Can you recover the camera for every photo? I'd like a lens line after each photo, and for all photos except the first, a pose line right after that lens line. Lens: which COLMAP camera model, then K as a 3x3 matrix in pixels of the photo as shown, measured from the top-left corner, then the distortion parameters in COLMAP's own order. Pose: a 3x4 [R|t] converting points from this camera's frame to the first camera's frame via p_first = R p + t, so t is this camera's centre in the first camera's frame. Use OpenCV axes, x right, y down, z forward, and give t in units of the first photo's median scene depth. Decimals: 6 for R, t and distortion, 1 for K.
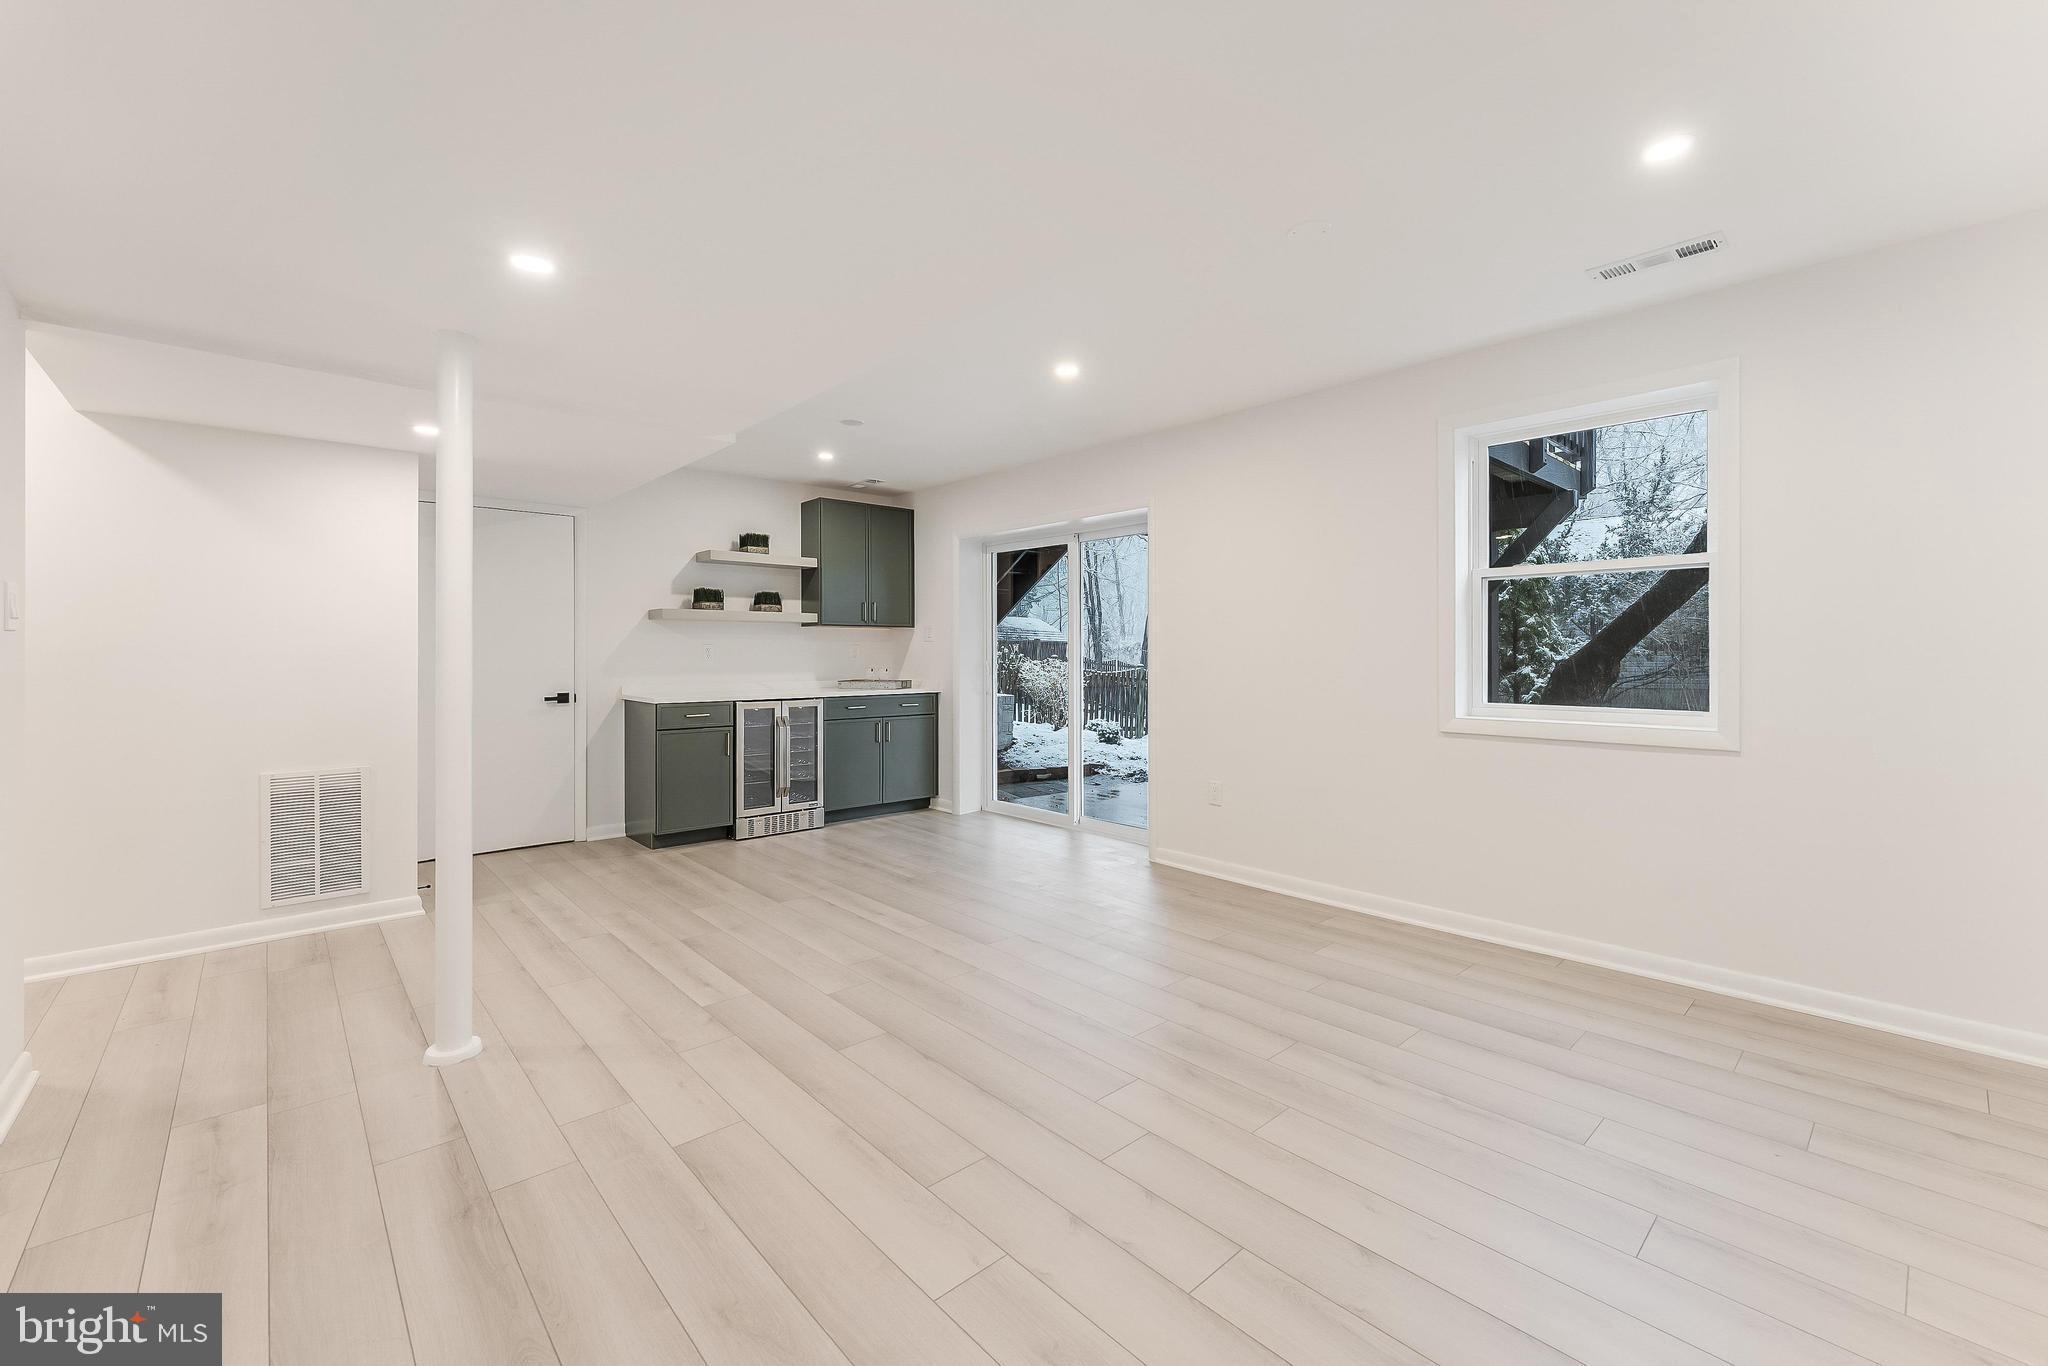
lens RADIAL K [[827.2, 0, 1032.1], [0, 827.2, 679.6], [0, 0, 1]] dist [0.000389, -0.000271]
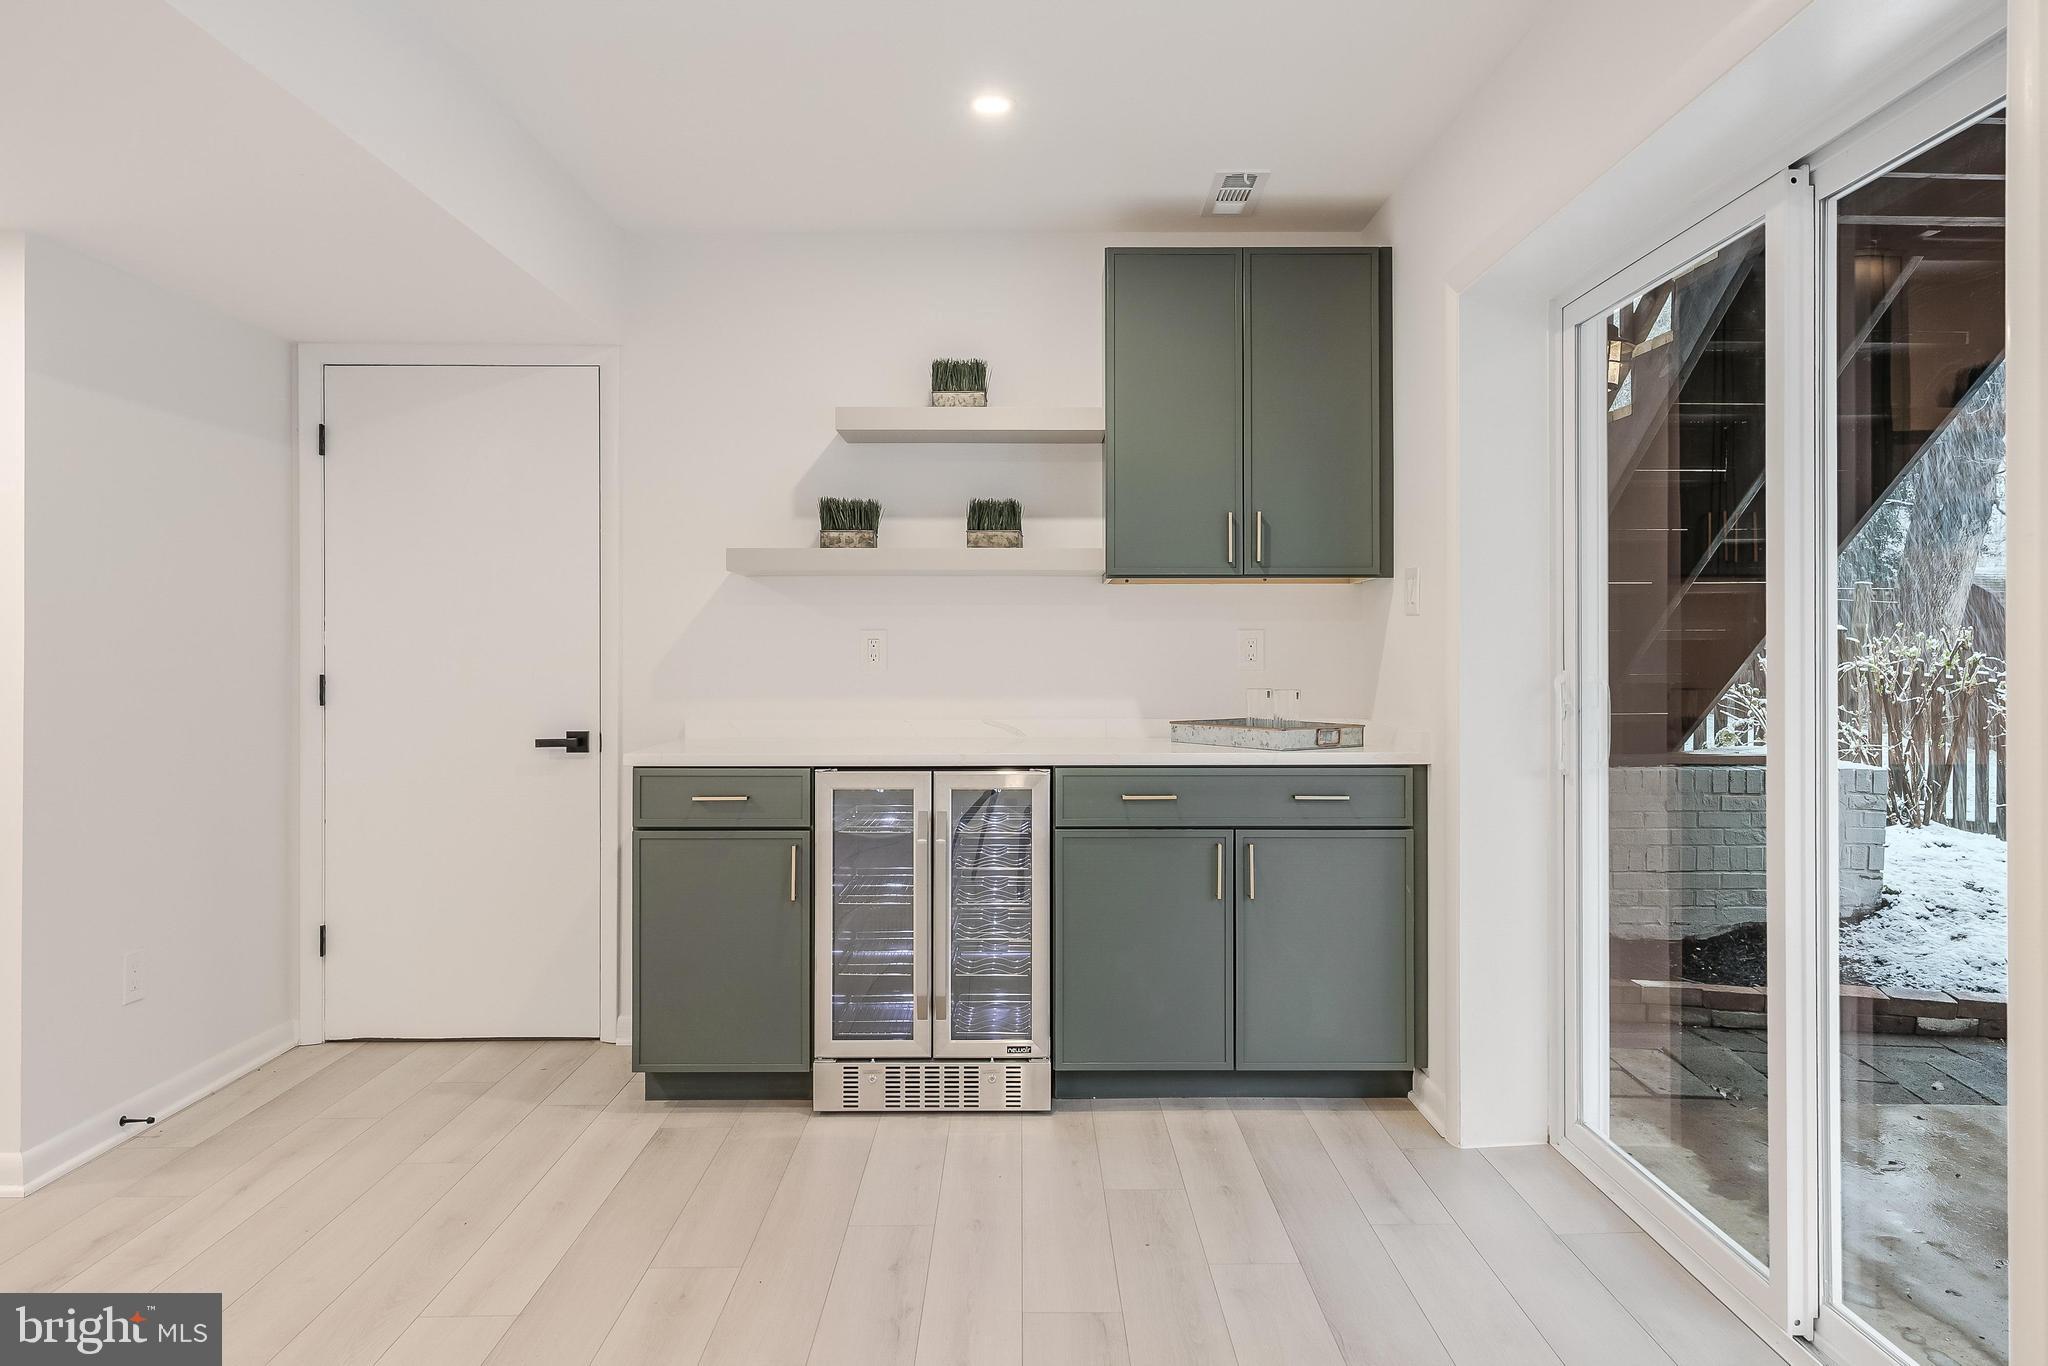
lens RADIAL K [[1359.4, 0, 1036.7], [0, 1359.4, 672.8], [0, 0, 1]] dist [0.005674, 0.003280]
pose [[0.751327, 0.009416, -0.659863, 0.145559], [-0.021320, 0.999723, -0.010010, -0.014171], [0.659586, 0.021589, 0.751319, 0.517357]]
